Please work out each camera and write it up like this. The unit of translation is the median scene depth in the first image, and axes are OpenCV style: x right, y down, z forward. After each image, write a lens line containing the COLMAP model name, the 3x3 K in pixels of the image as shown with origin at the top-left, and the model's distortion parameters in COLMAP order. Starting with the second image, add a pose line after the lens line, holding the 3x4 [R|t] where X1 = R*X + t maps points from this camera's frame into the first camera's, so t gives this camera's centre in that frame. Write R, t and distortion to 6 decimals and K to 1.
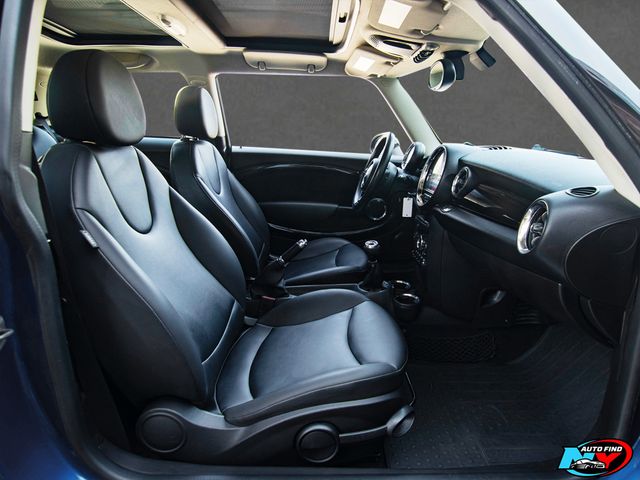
lens RADIAL K [[362.0, 0, 332.9], [0, 362.0, 237.9], [0, 0, 1]] dist [-0.026051, -0.001634]
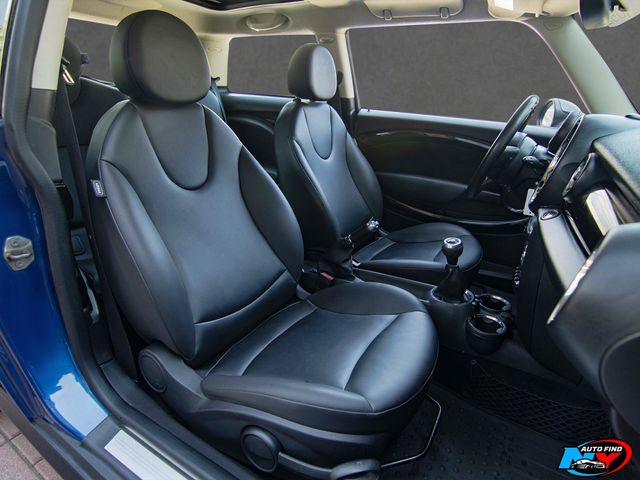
lens RADIAL K [[362.0, 0, 332.9], [0, 362.0, 237.9], [0, 0, 1]] dist [-0.026051, -0.001634]
pose [[0.849154, 0.200283, -0.488697, 0.249324], [-0.155219, 0.979082, 0.131551, -0.051013], [0.504822, -0.035851, 0.862479, 0.190645]]
